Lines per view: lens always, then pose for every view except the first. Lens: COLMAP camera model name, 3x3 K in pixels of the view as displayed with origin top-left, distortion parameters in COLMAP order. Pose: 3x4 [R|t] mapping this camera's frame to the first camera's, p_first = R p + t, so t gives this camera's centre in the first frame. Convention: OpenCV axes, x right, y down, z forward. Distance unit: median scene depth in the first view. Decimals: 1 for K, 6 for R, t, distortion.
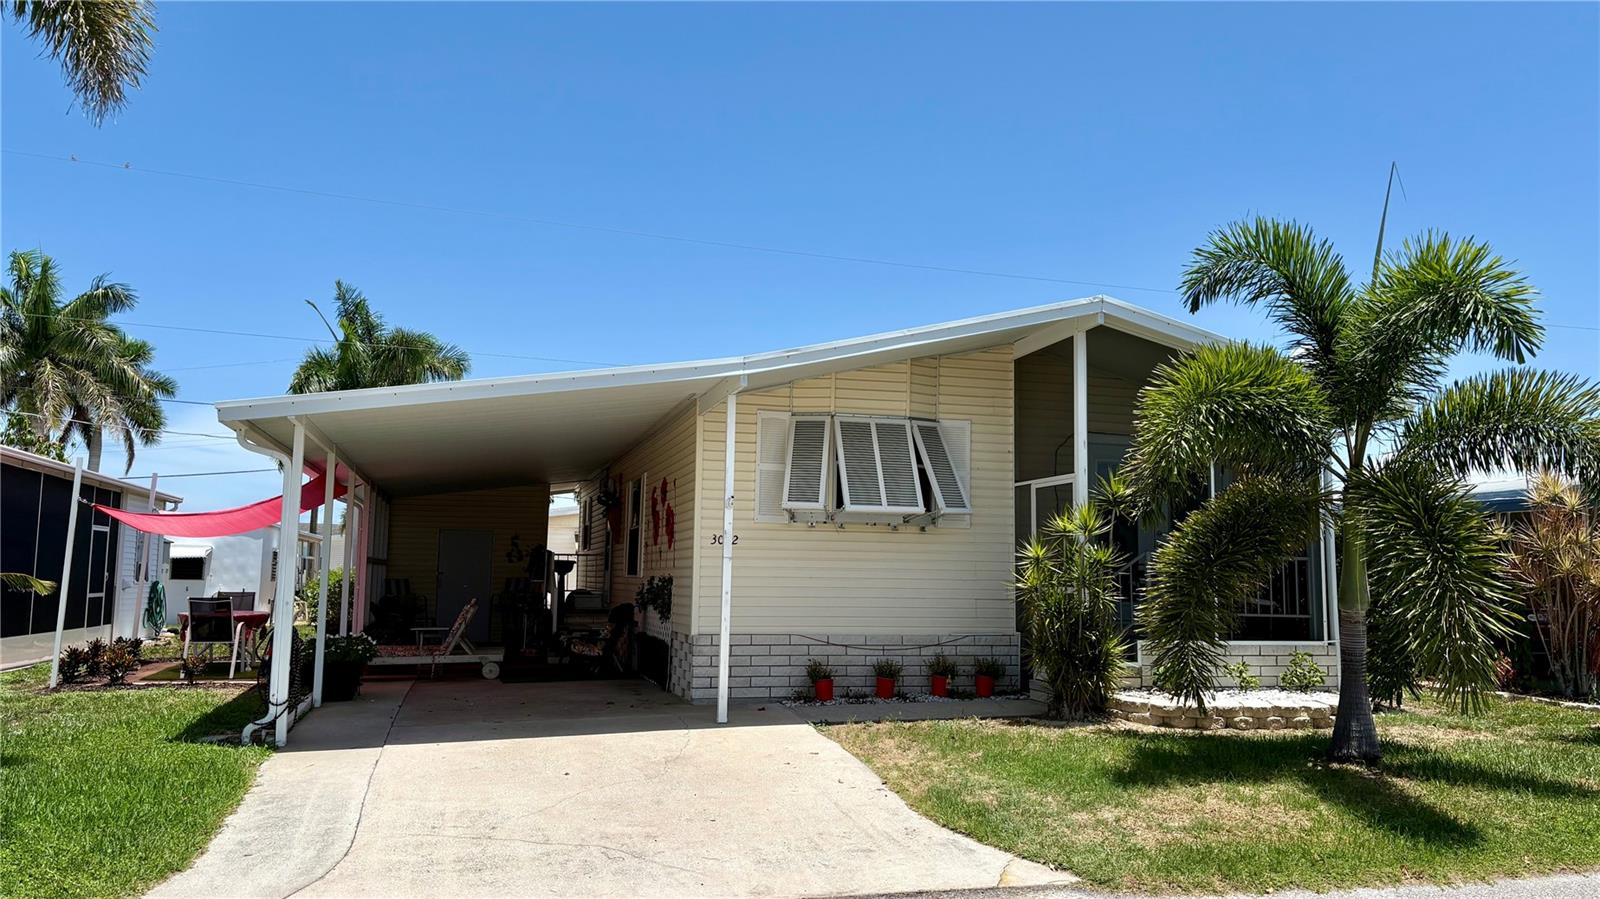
lens RADIAL K [[1208.6, 0, 800.0], [0, 1208.6, 449.5], [0, 0, 1]] dist [0.054201, -0.000367]
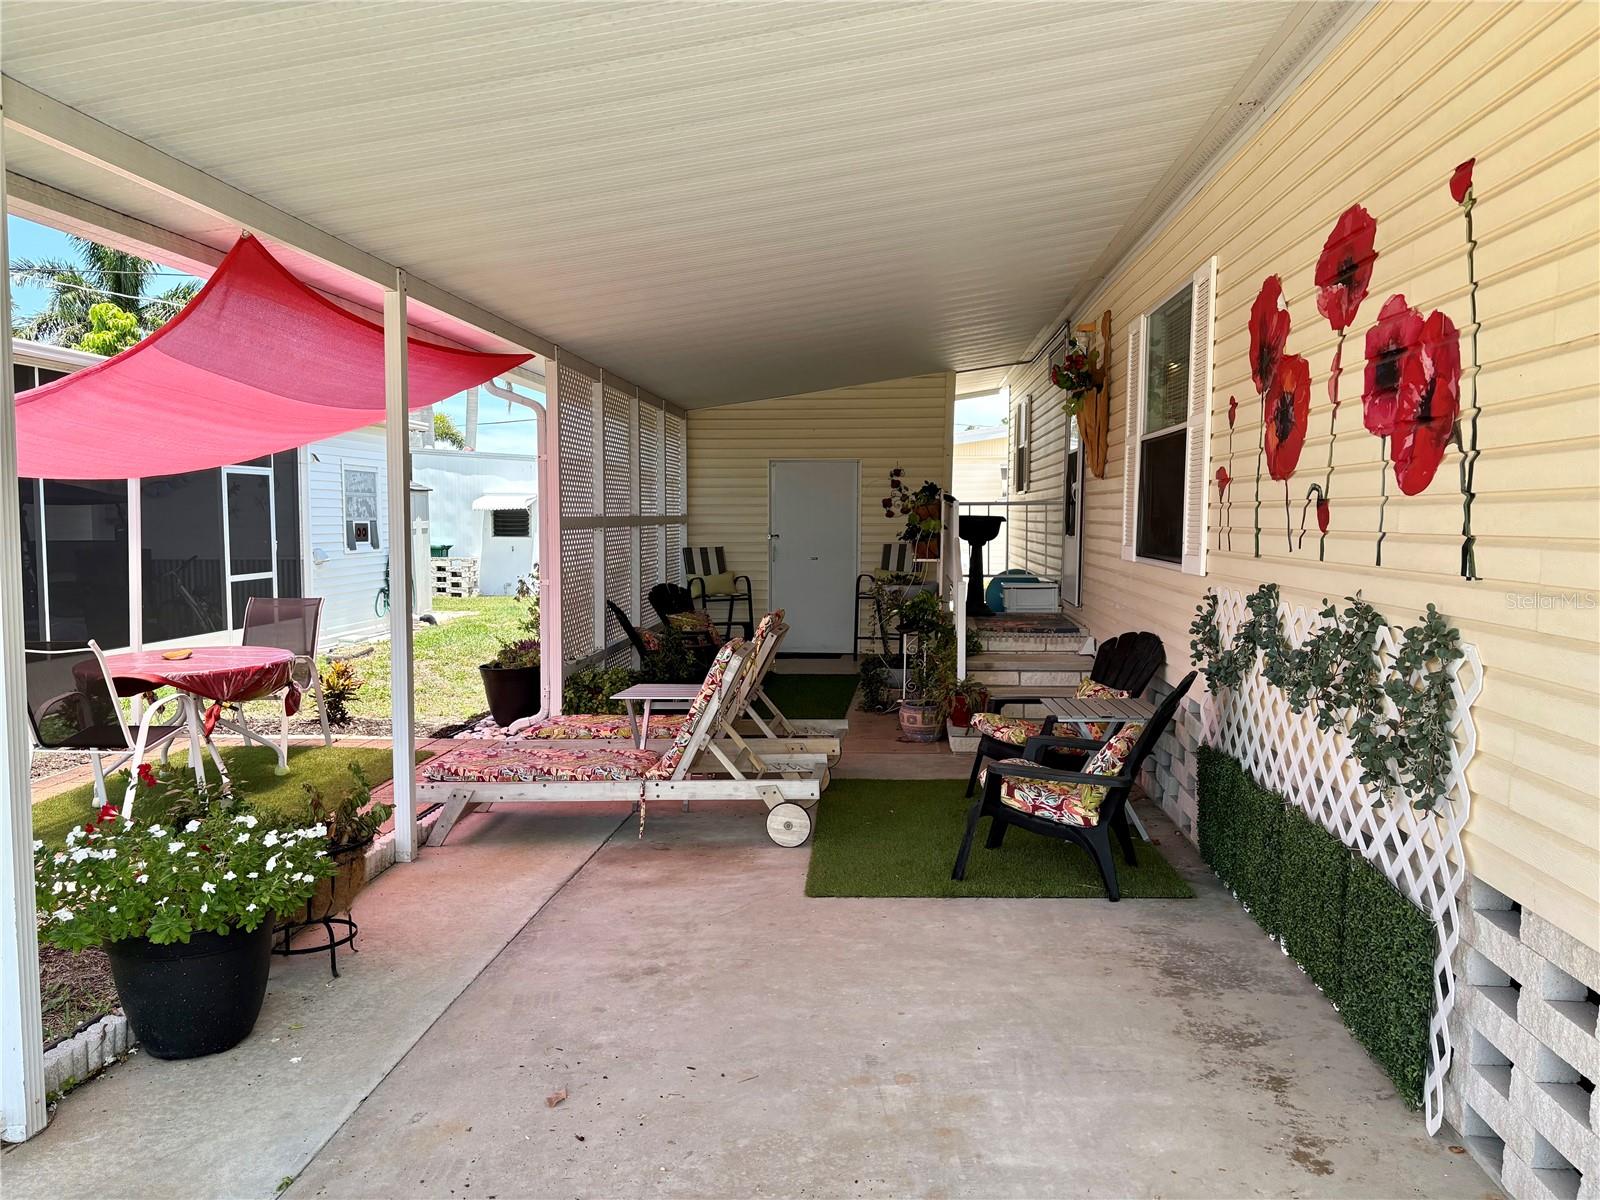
lens RADIAL K [[1222.3, 0, 801.0], [0, 1222.3, 639.1], [0, 0, 1]] dist [0.006203, 0.000850]
pose [[0.942288, 0.020966, -0.334146, -0.121787], [0.047177, 0.979765, 0.194512, 0.051425], [0.331463, -0.199050, 0.922232, 0.640191]]
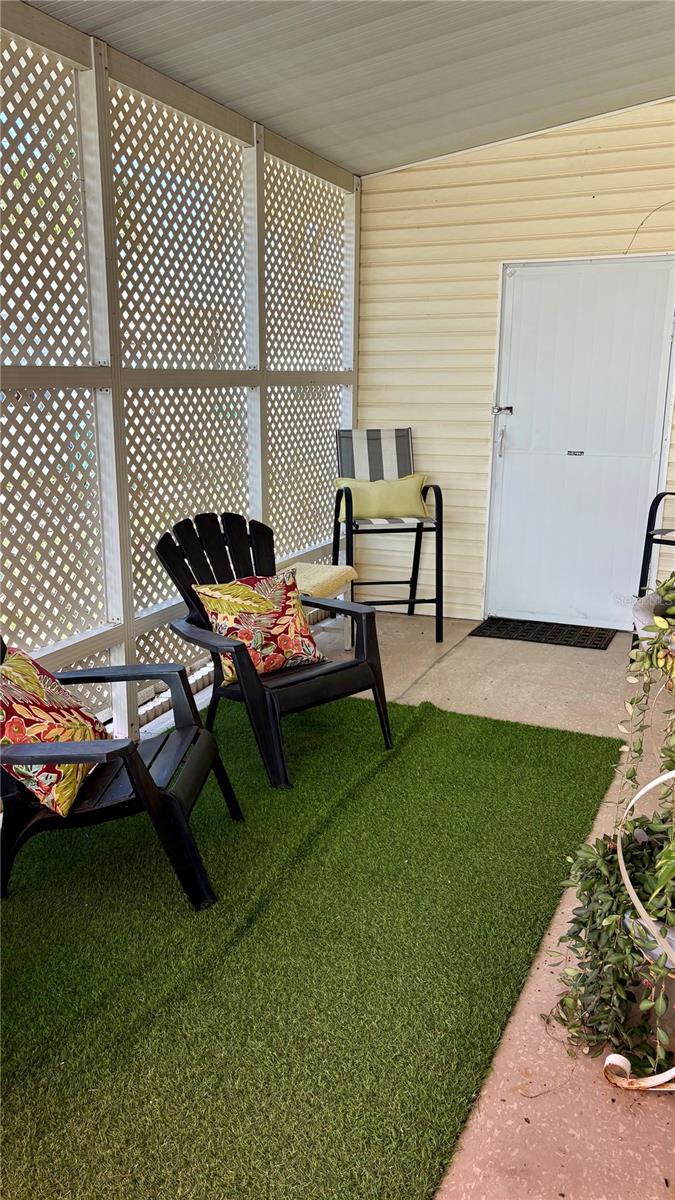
lens RADIAL K [[906.4, 0, 337.5], [0, 906.4, 600.0], [0, 0, 1]] dist [0.054201, -0.000367]
pose [[0.777894, 0.145081, -0.611419, -0.247989], [0.071114, 0.946408, 0.315046, 0.099224], [0.624359, -0.288553, 0.725888, 1.109339]]
